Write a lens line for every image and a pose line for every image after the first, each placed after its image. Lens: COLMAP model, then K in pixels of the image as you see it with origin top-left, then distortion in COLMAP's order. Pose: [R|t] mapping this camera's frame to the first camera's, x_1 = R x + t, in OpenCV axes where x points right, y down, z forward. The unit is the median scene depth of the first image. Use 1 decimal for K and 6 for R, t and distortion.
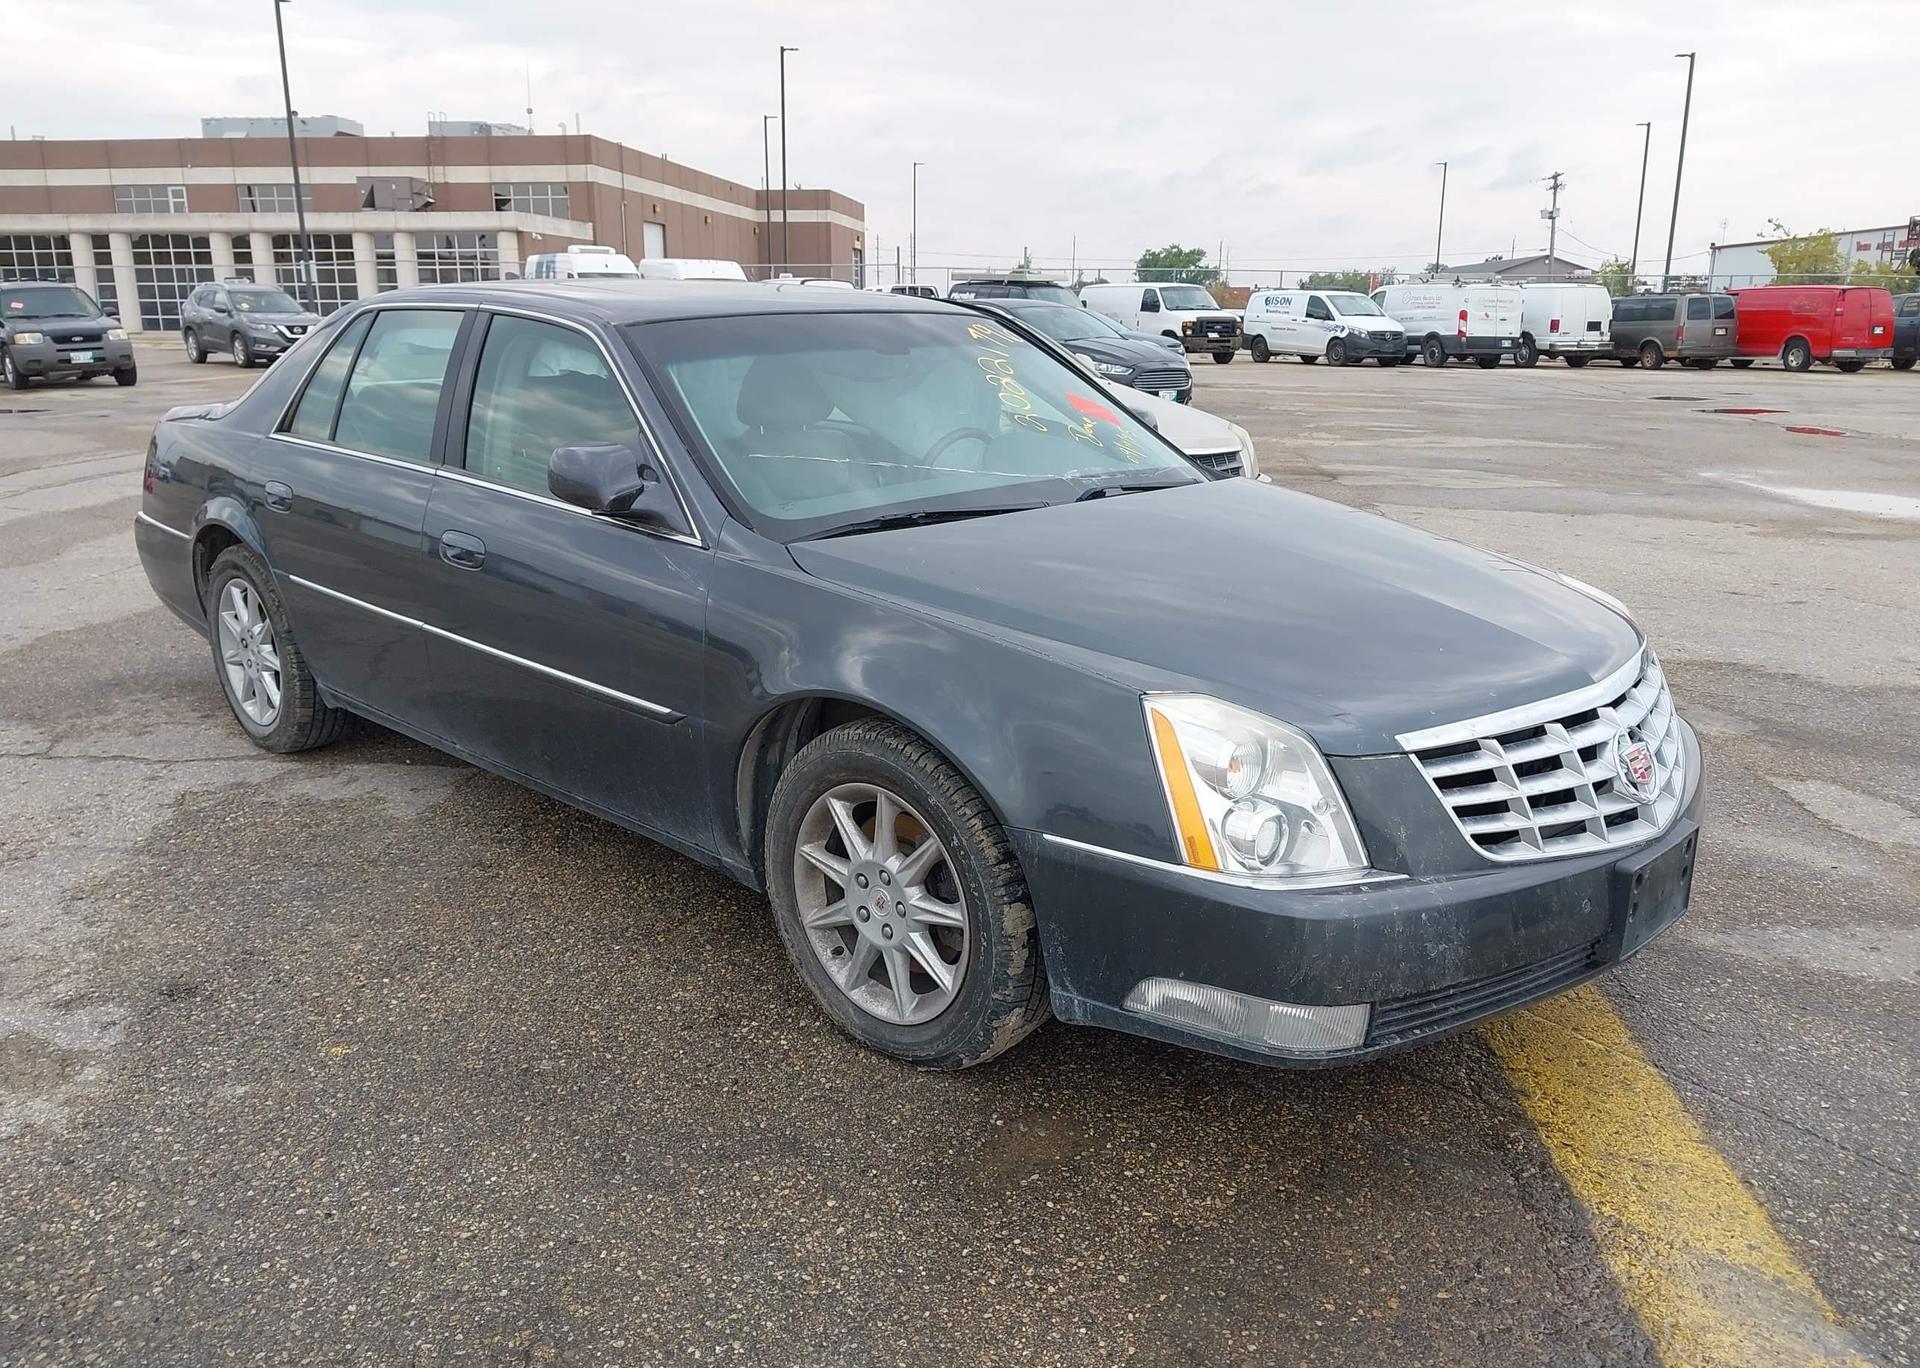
lens RADIAL K [[1529.8, 0, 949.5], [0, 1529.8, 681.5], [0, 0, 1]] dist [0.033324, -0.039897]
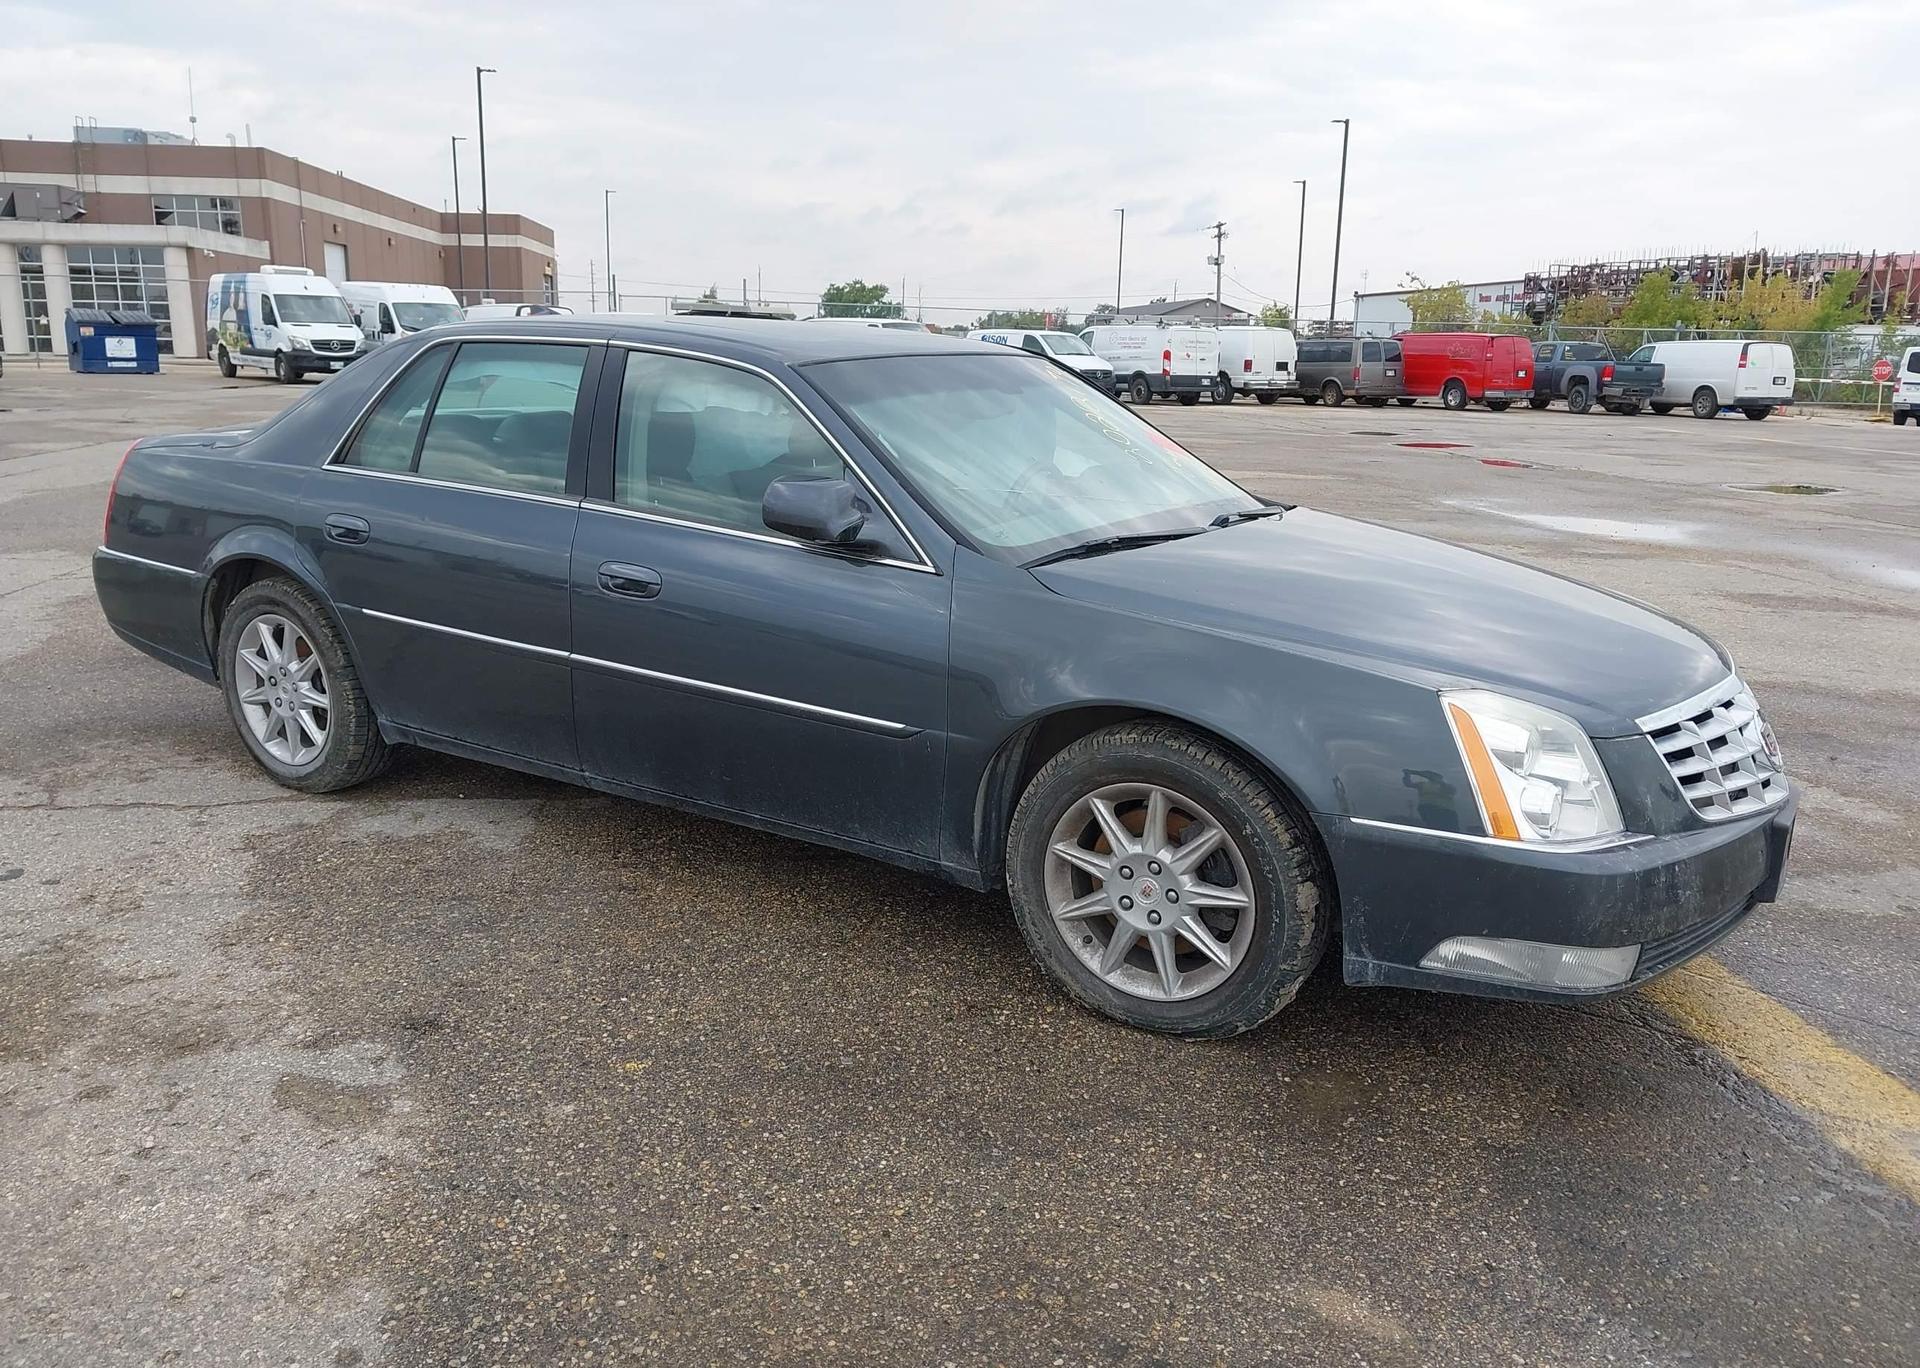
lens RADIAL K [[1529.8, 0, 945.9], [0, 1529.8, 680.2], [0, 0, 1]] dist [0.033324, -0.039897]
pose [[0.979031, -0.027168, 0.201894, -0.037363], [0.031263, 0.999365, -0.017118, 0.000637], [-0.201300, 0.023071, 0.979258, -0.005029]]
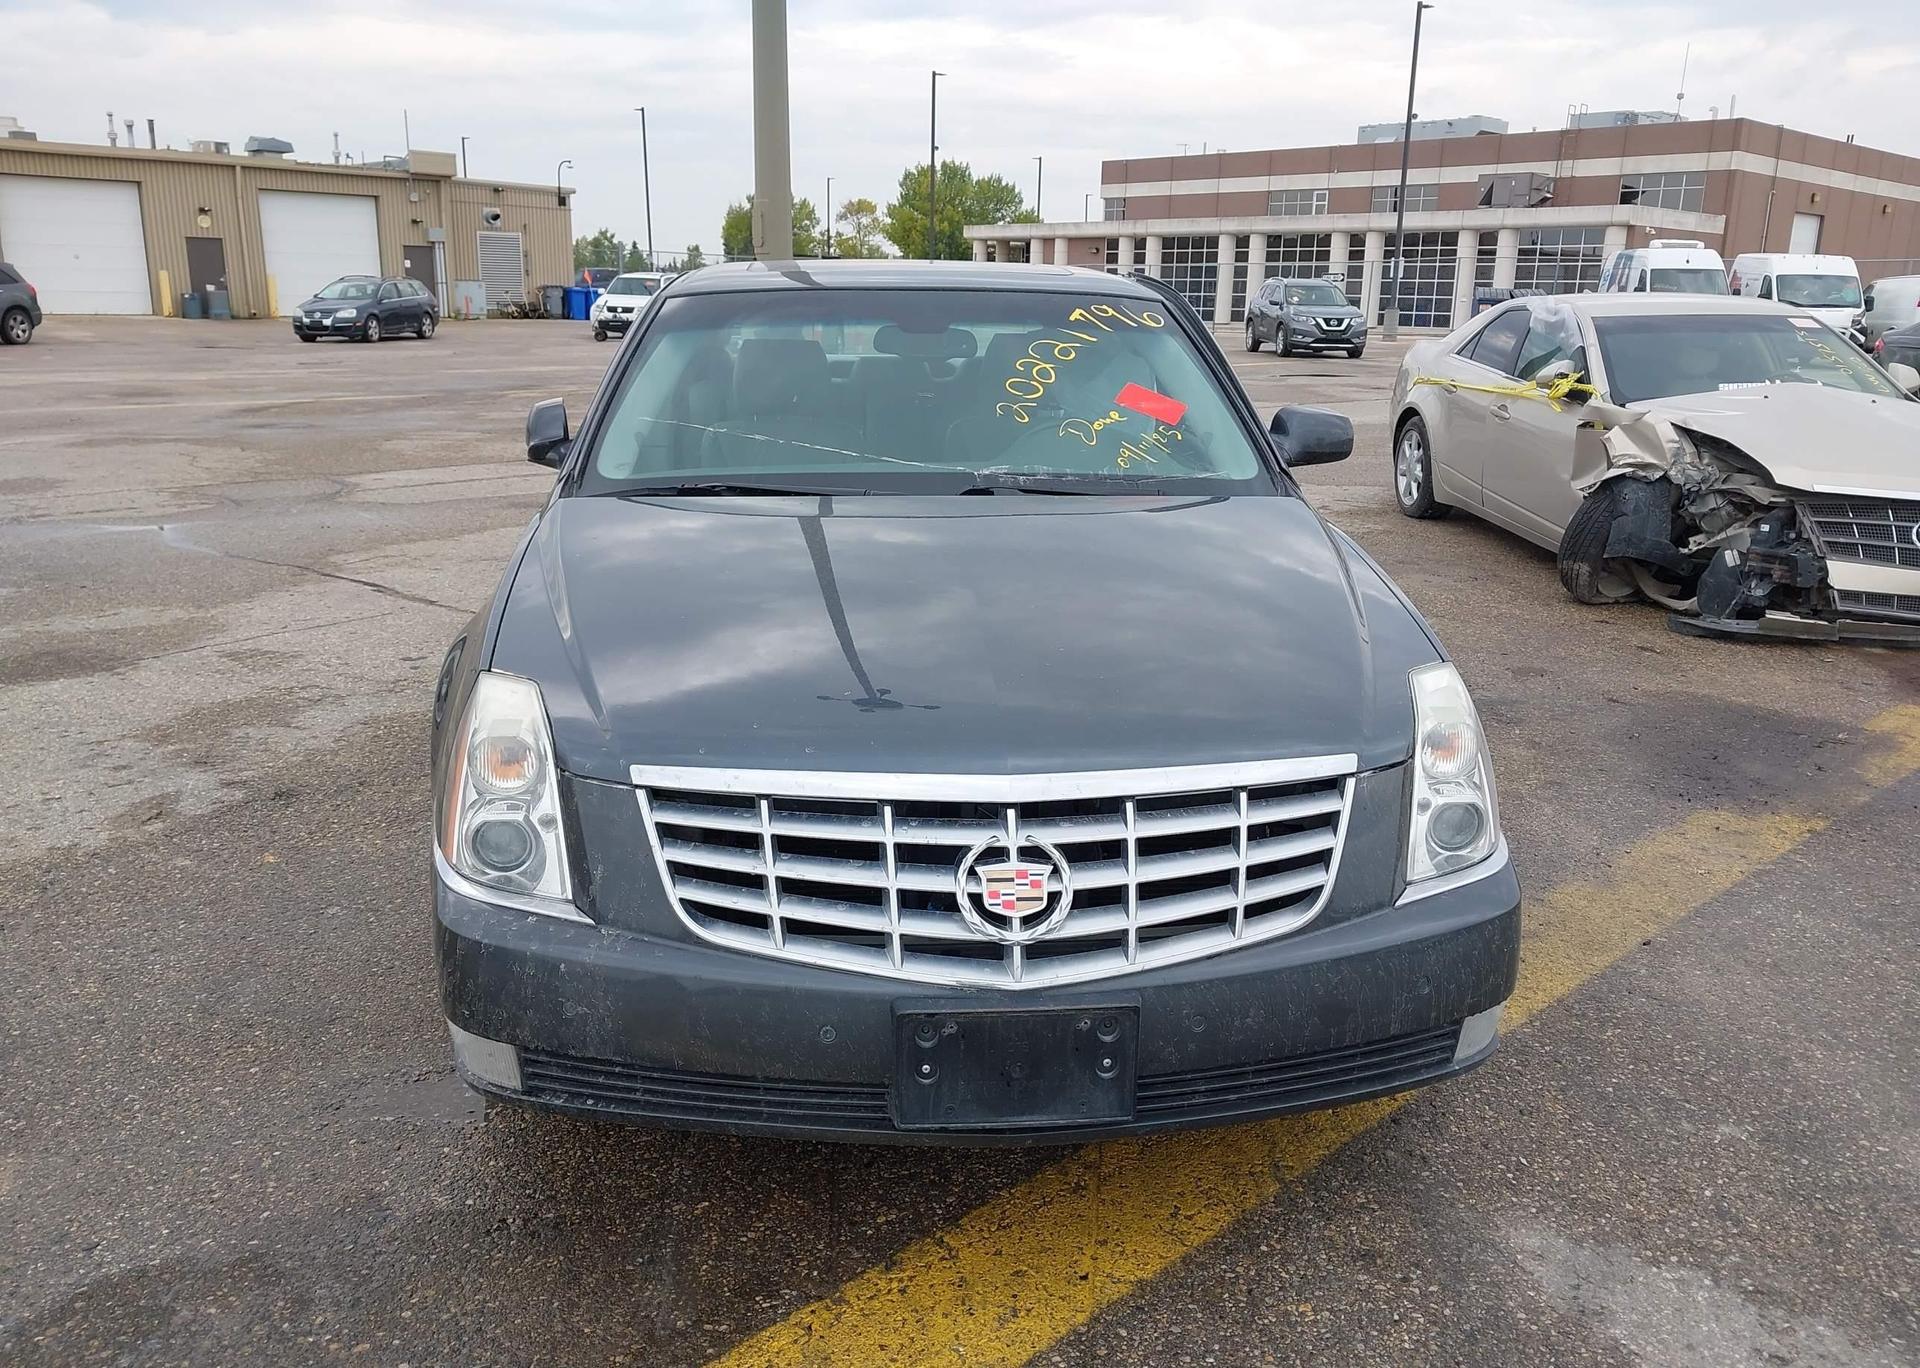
lens RADIAL K [[1529.8, 0, 957.0], [0, 1529.8, 671.3], [0, 0, 1]] dist [0.033324, -0.039897]
pose [[0.763325, 0.166841, -0.624099, 0.076444], [-0.169840, 0.983919, 0.055304, -0.007684], [0.623290, 0.063782, 0.779386, 0.034046]]
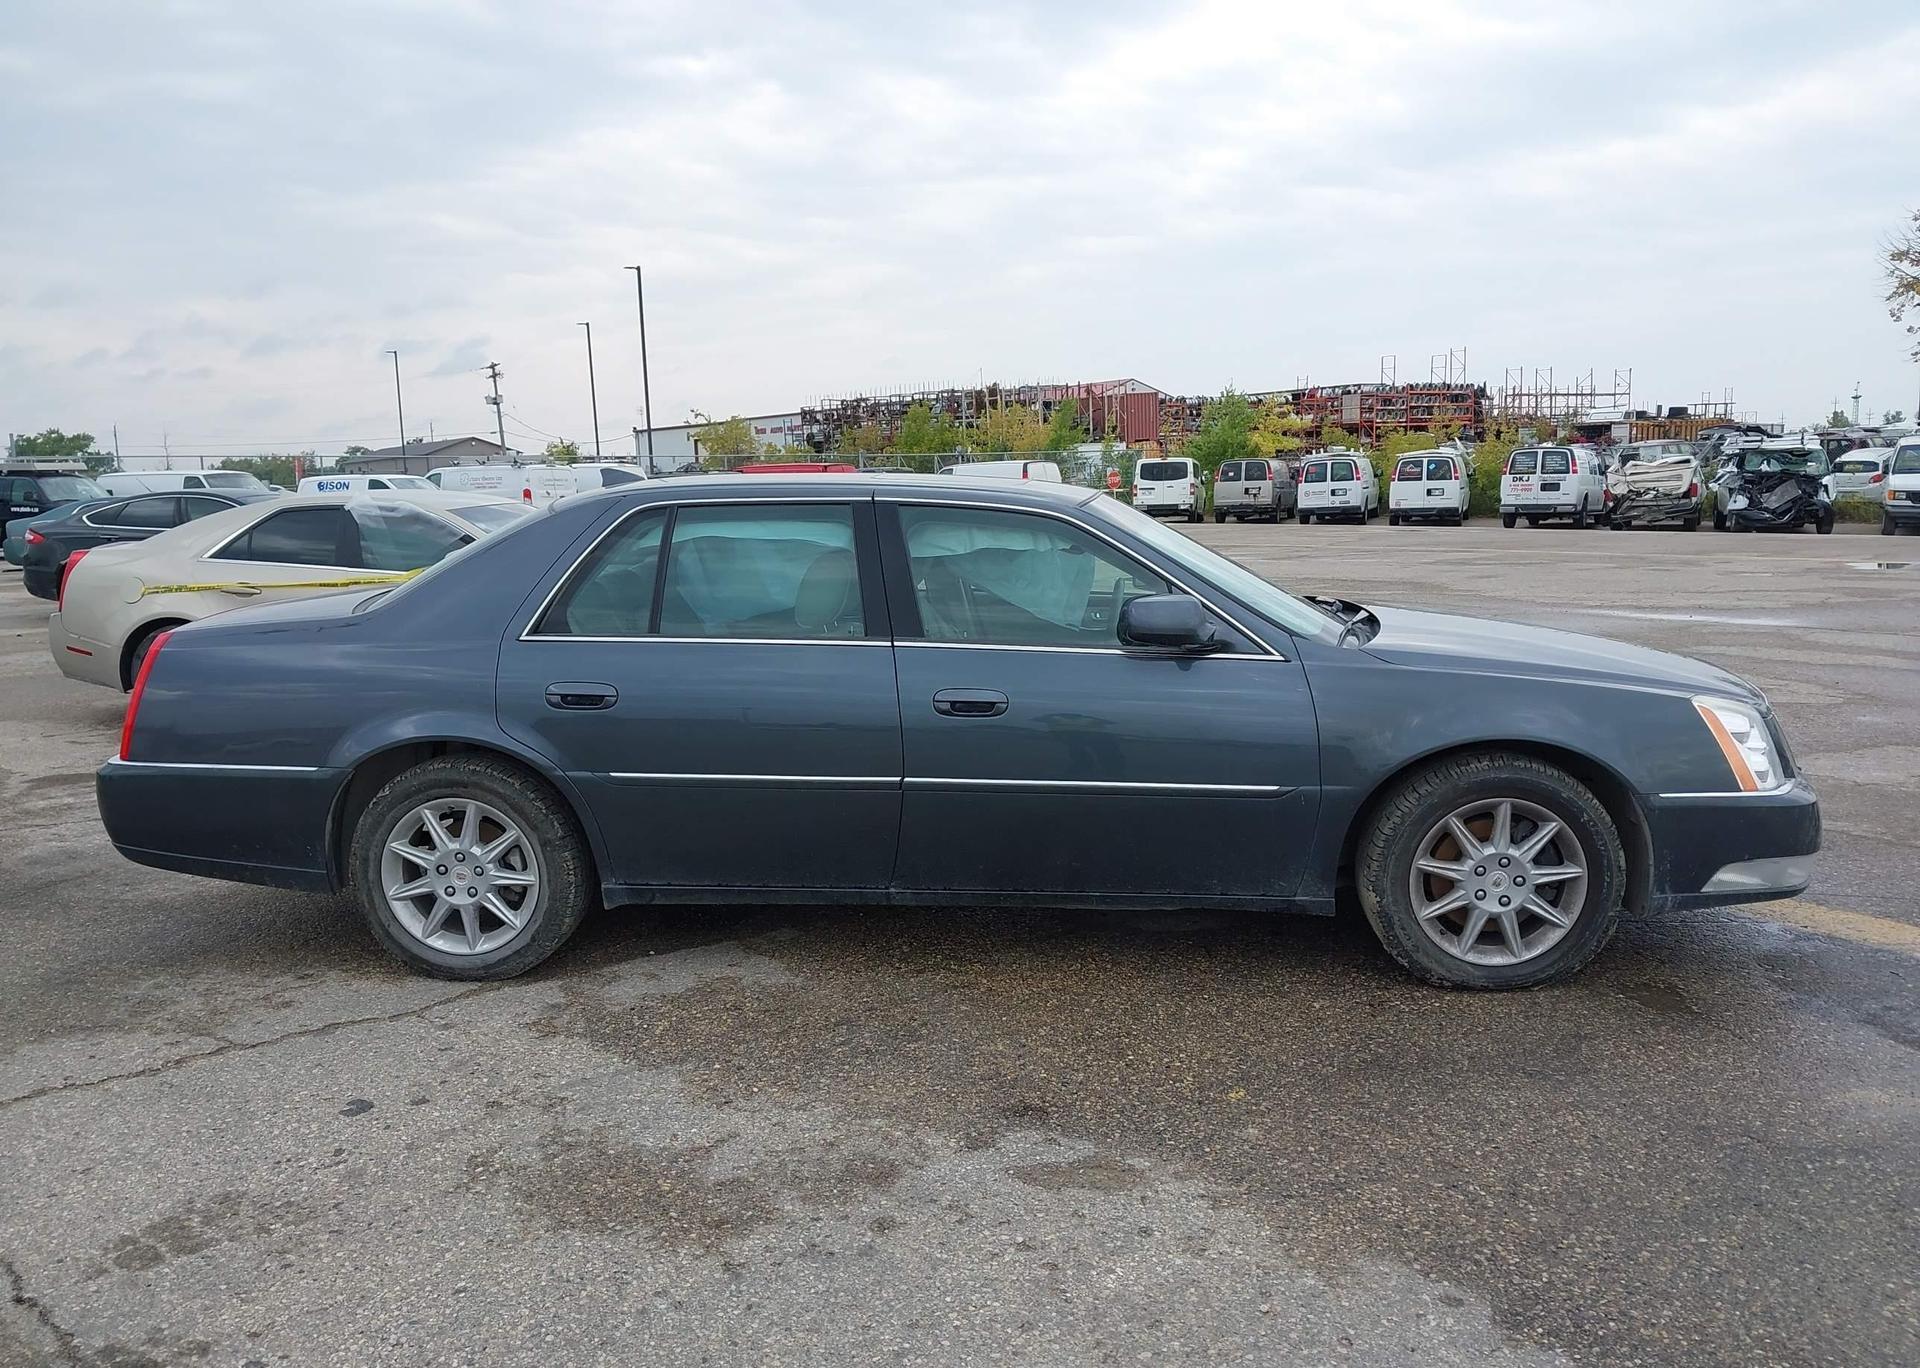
lens RADIAL K [[1529.8, 0, 949.3], [0, 1529.8, 704.9], [0, 0, 1]] dist [0.033324, -0.039897]
pose [[0.772278, -0.116884, 0.624439, -0.122261], [0.177814, 0.983411, -0.035835, -0.005451], [-0.609892, 0.138709, 0.780251, 0.014888]]
